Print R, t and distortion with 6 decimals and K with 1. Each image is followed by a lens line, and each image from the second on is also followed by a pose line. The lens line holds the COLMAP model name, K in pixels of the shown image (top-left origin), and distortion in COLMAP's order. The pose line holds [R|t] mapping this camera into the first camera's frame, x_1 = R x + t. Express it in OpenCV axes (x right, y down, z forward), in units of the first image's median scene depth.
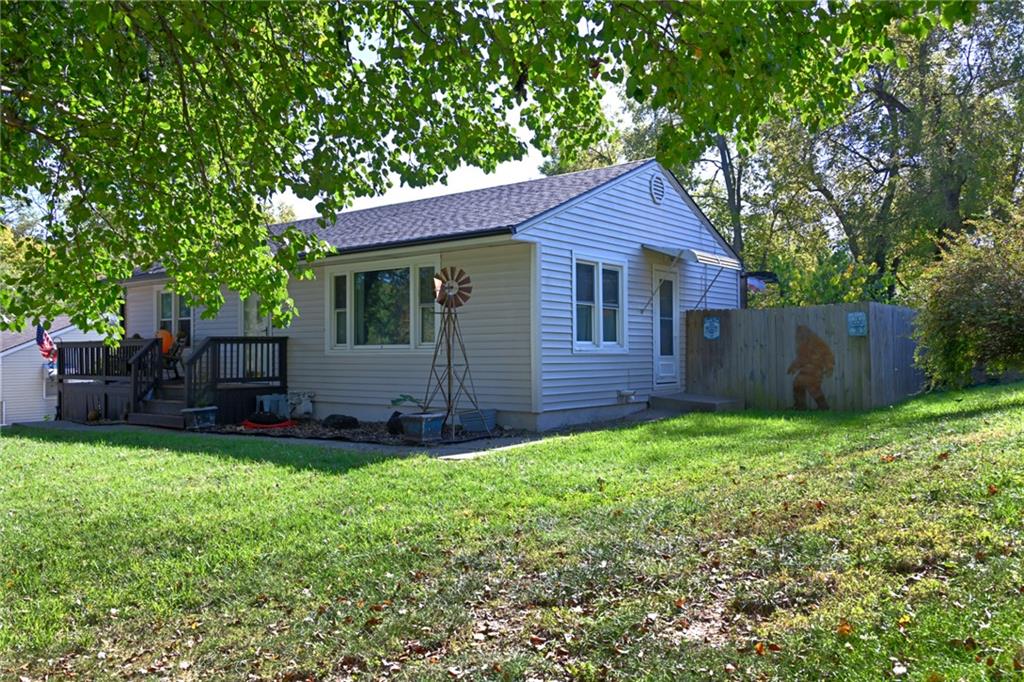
lens RADIAL K [[800.0, 0, 514.9], [0, 800.0, 342.1], [0, 0, 1]] dist [-0.025118, 0.003363]
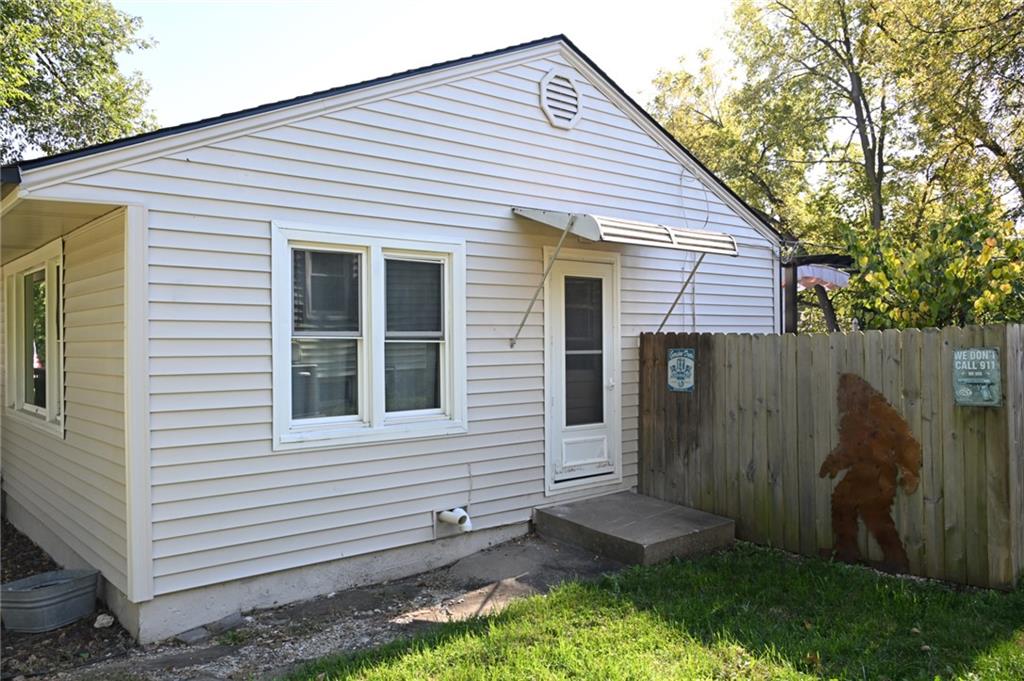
lens RADIAL K [[800.0, 0, 508.4], [0, 800.0, 342.1], [0, 0, 1]] dist [-0.025118, 0.003363]
pose [[0.980823, -0.002375, -0.194885, 0.242470], [0.005278, 0.999883, 0.014379, -0.043901], [0.194828, -0.015132, 0.980721, 0.486794]]
